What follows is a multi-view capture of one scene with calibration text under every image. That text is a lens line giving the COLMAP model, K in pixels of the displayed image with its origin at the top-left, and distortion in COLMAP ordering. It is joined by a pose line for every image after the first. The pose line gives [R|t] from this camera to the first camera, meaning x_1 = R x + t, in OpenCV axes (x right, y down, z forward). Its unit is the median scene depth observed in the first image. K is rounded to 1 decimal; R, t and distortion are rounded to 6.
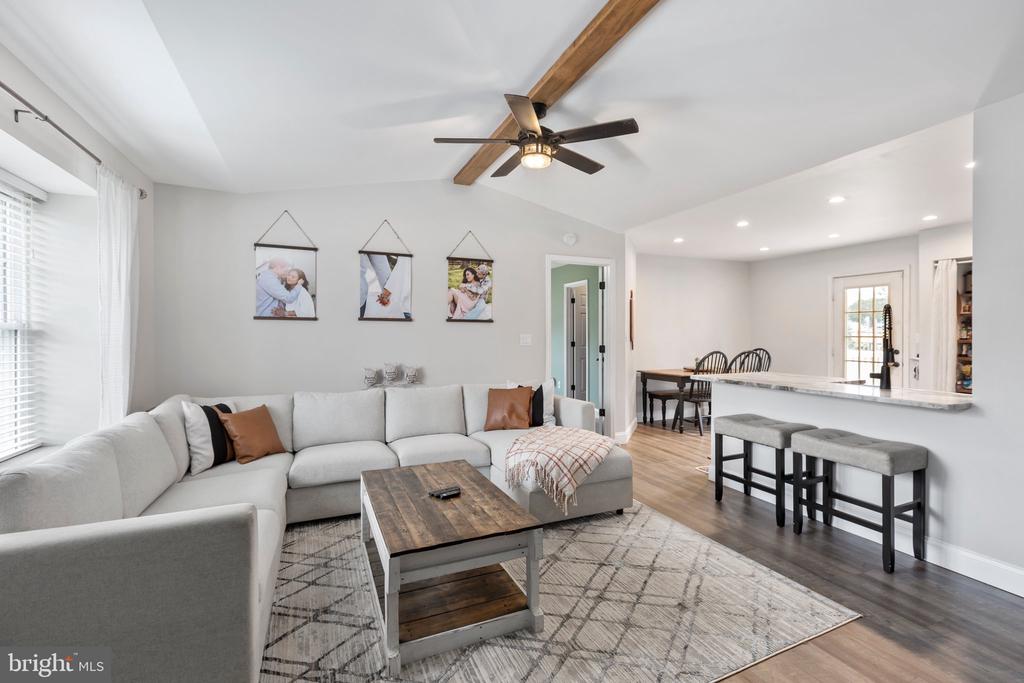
lens RADIAL K [[454.5, 0, 512.0], [0, 454.5, 341.5], [0, 0, 1]] dist [-0.000312, -0.000407]
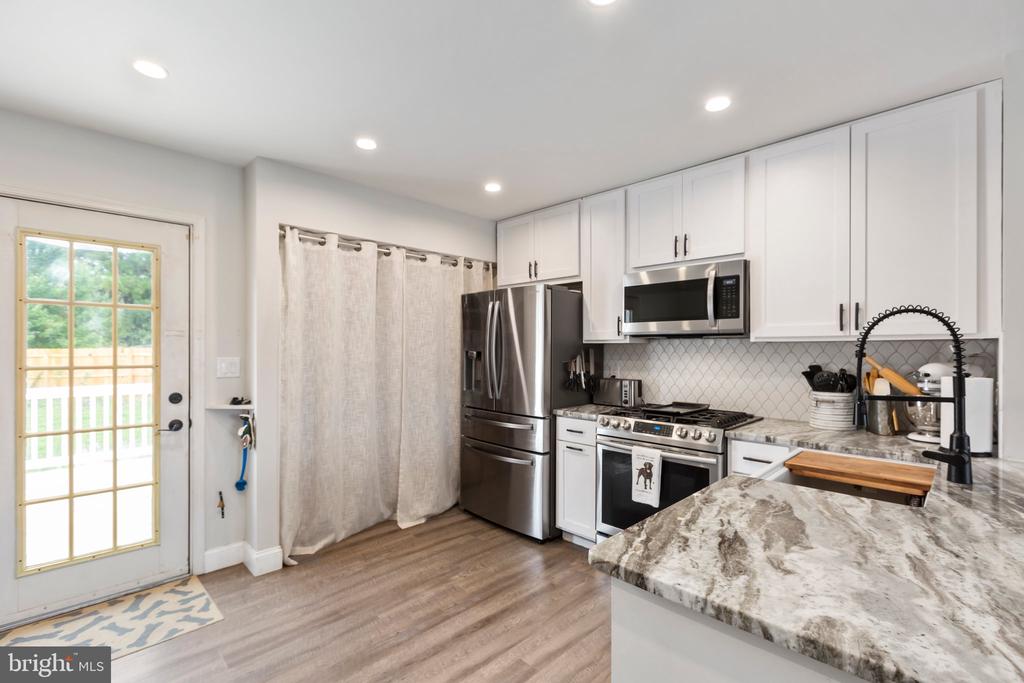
lens RADIAL K [[459.8, 0, 523.0], [0, 459.8, 352.1], [0, 0, 1]] dist [0.000417, 0.000013]
pose [[-0.382020, -0.002547, 0.924150, 0.266742], [0.009533, 0.999932, 0.006697, -0.022734], [-0.924105, 0.011368, -0.381970, 0.799553]]
